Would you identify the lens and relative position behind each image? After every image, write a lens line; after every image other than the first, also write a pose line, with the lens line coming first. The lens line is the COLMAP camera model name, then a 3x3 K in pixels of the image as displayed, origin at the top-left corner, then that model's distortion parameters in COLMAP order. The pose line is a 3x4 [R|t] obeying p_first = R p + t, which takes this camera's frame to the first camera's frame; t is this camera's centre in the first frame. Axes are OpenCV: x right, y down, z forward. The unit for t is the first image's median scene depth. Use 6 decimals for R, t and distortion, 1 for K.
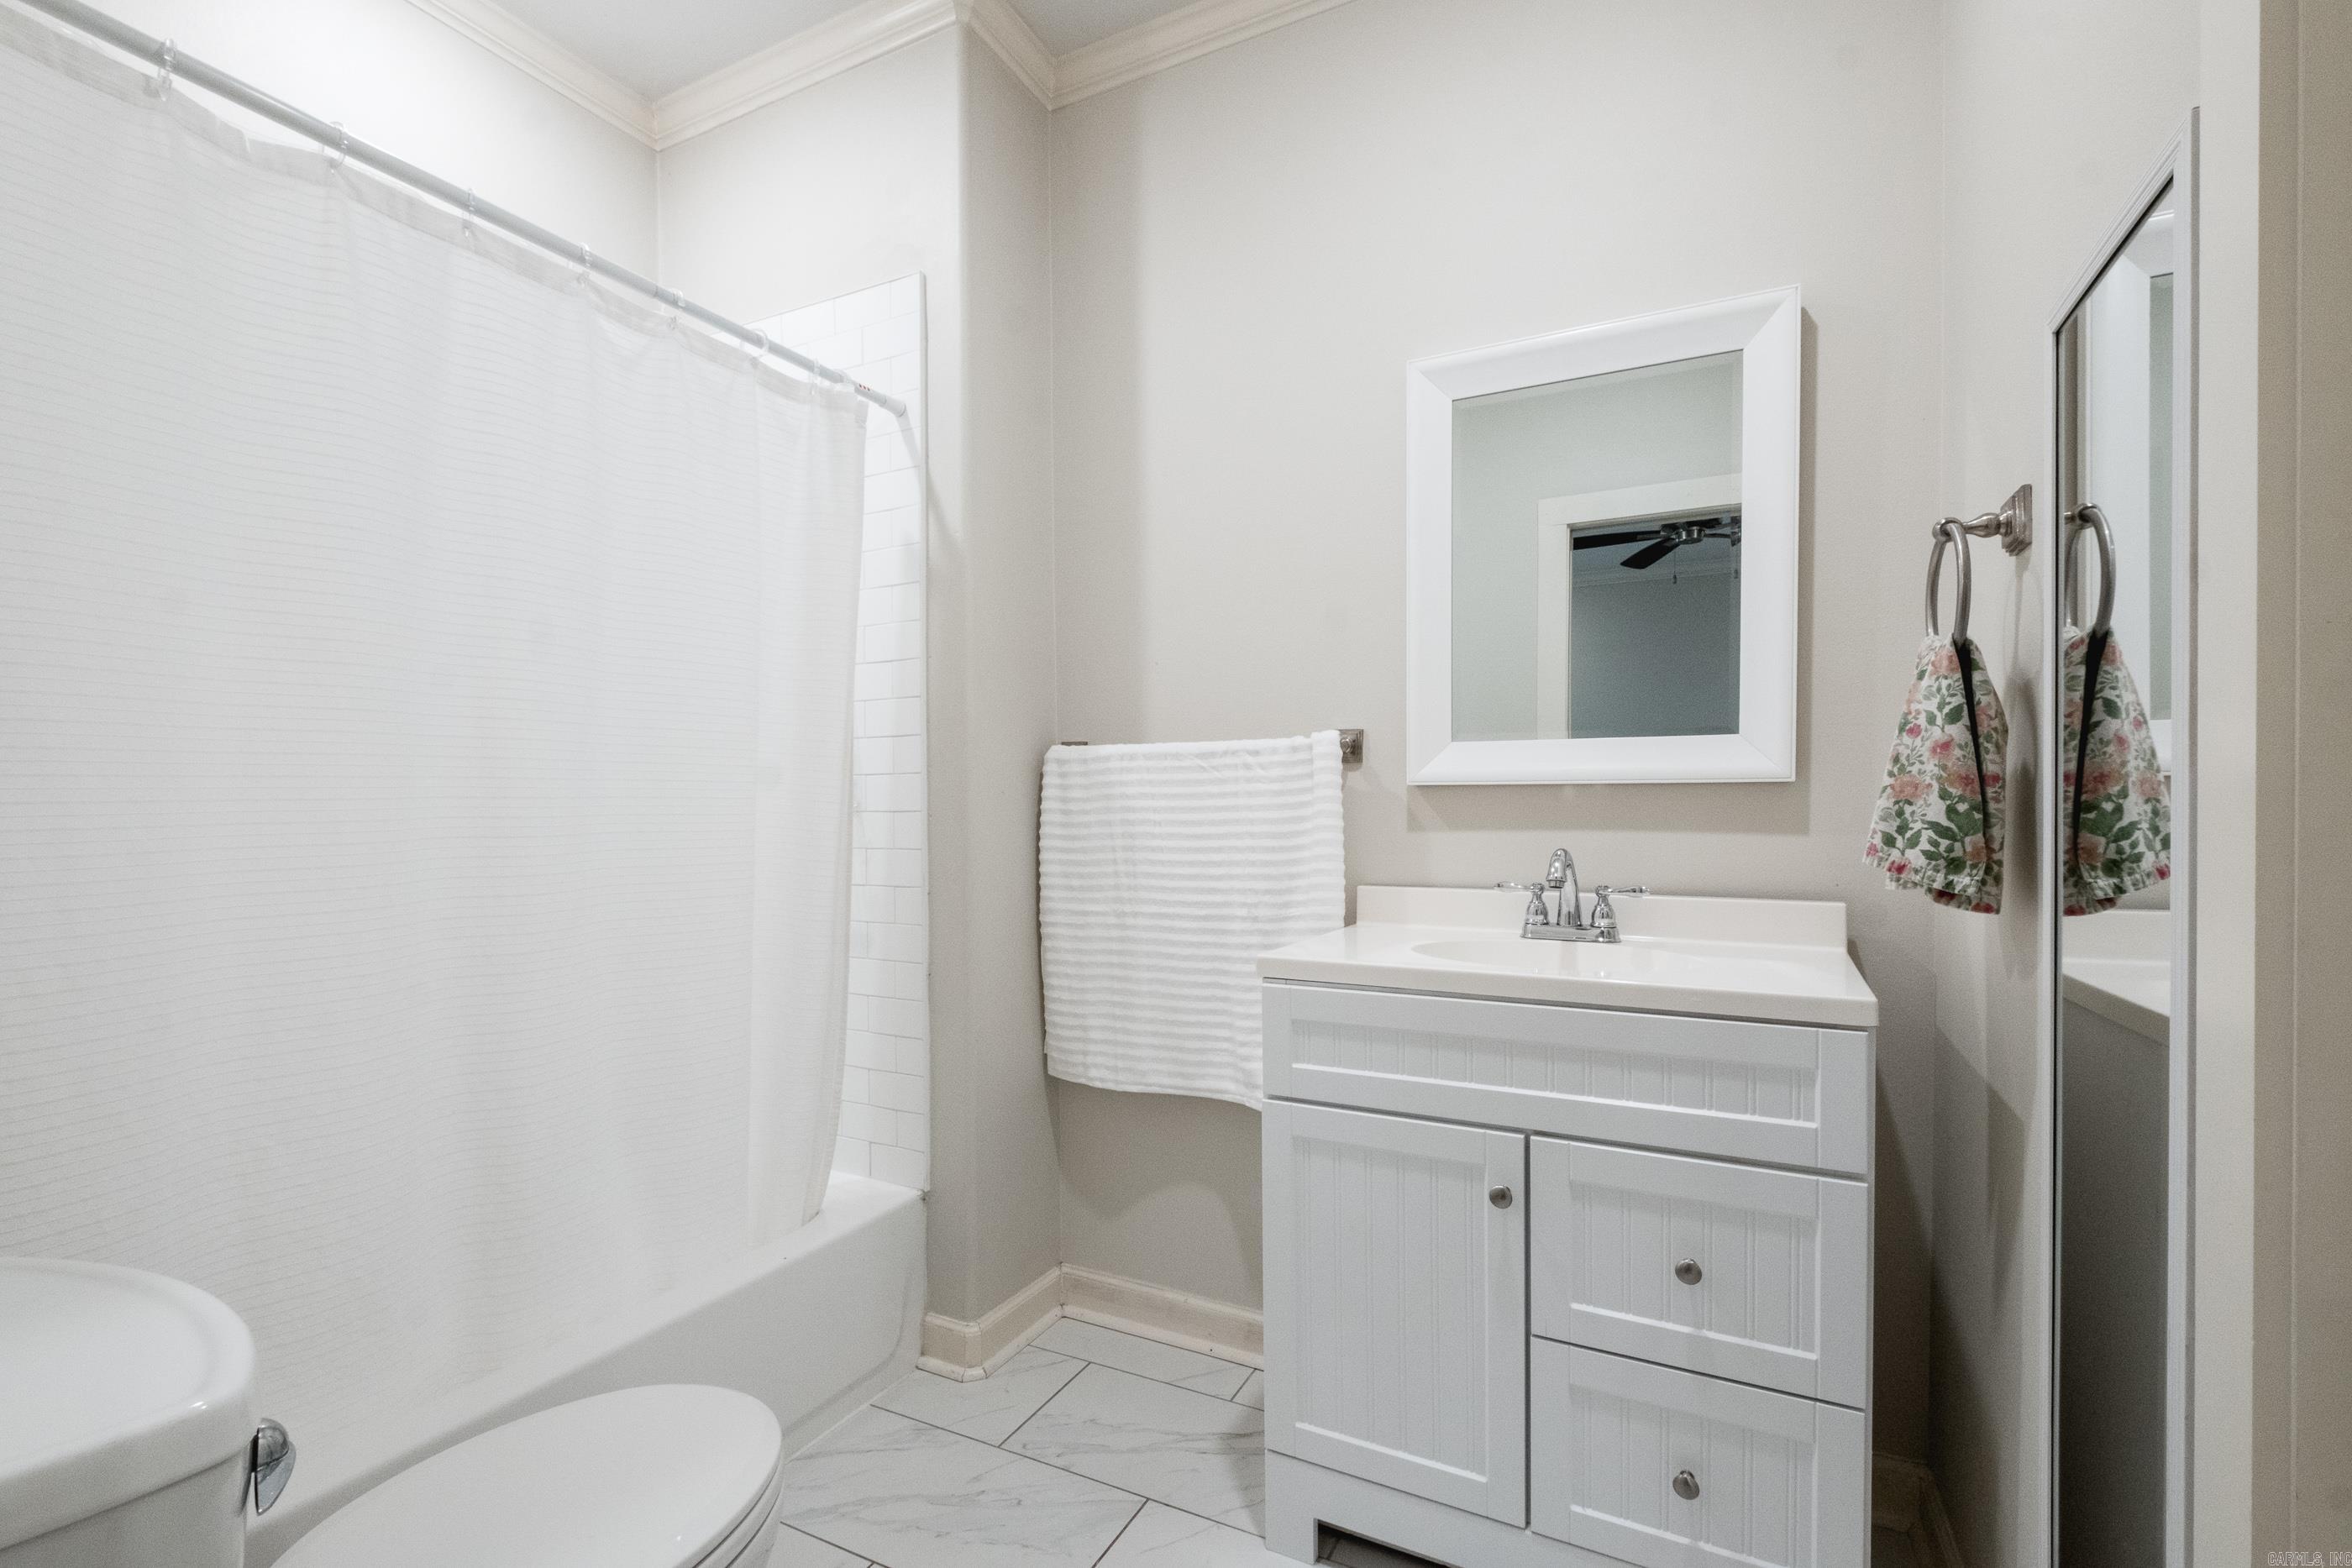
lens RADIAL K [[1014.8, 0, 1180.7], [0, 1014.8, 818.2], [0, 0, 1]] dist [-0.000286, -0.000571]
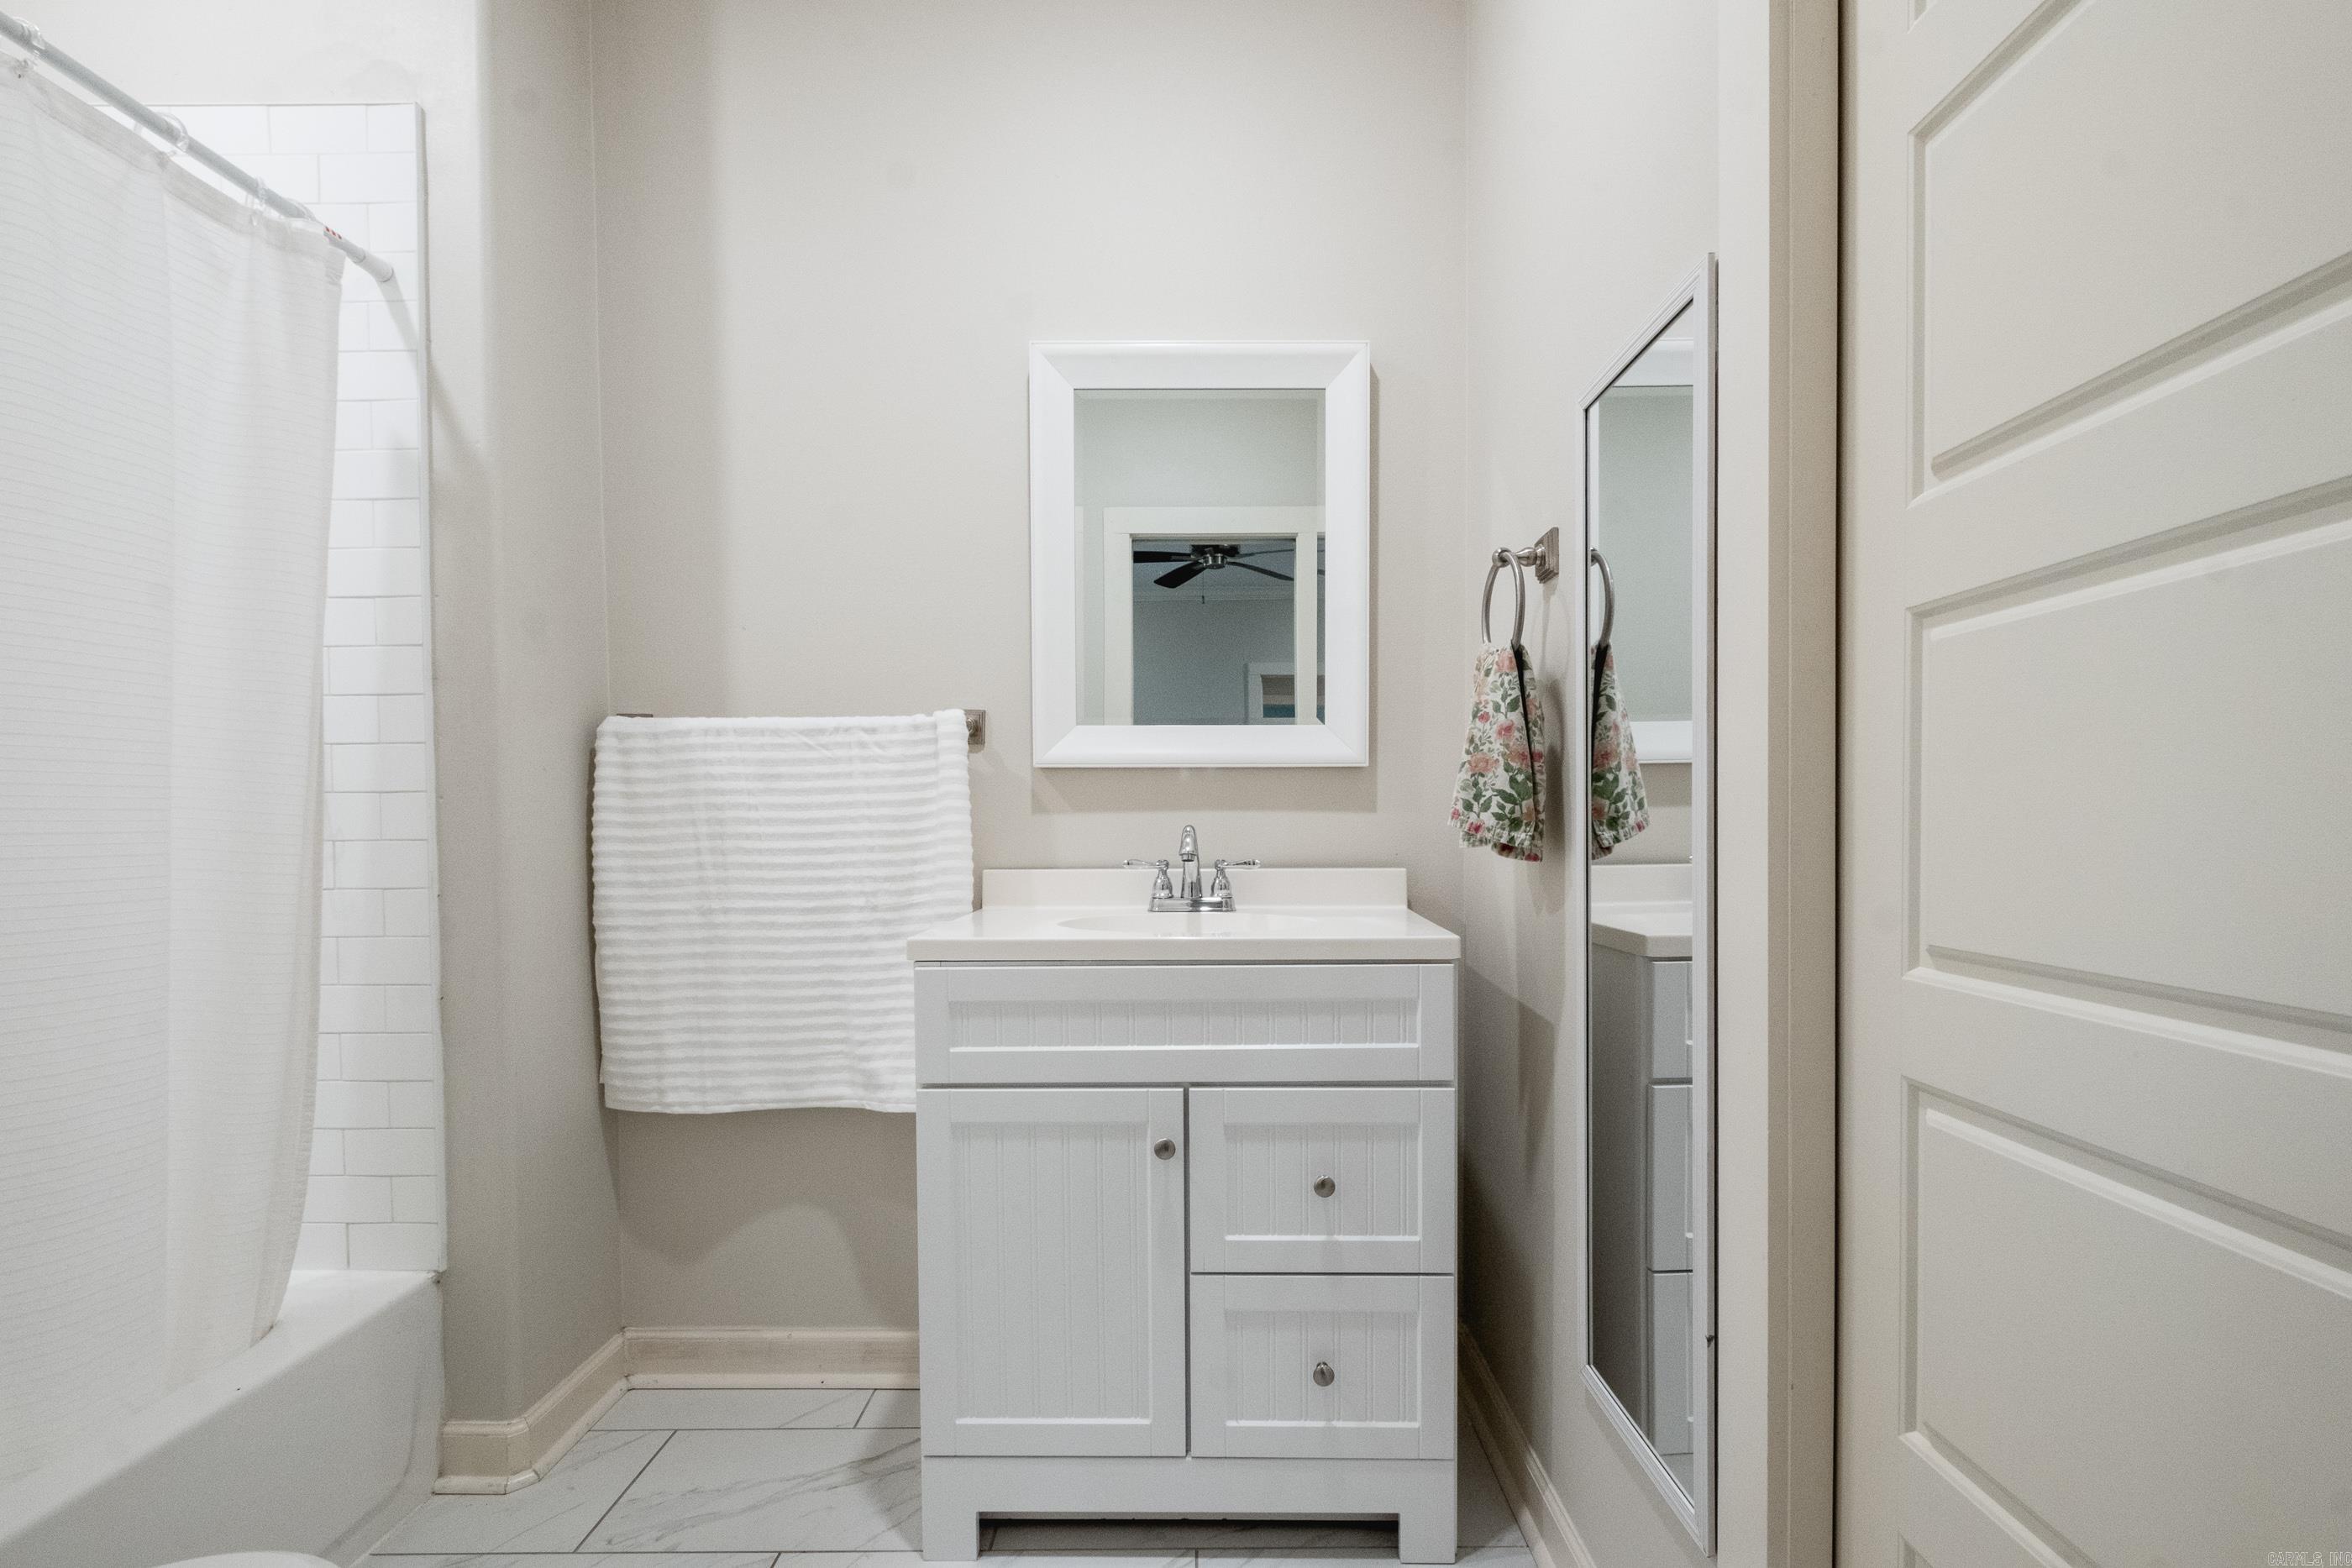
lens RADIAL K [[1038.0, 0, 1184.0], [0, 1038.0, 836.2], [0, 0, 1]] dist [0.003149, -0.005286]
pose [[0.894187, -0.009441, 0.447594, -0.099974], [0.006018, 0.999941, 0.009068, 0.026425], [-0.447653, -0.005415, 0.894191, 0.018890]]
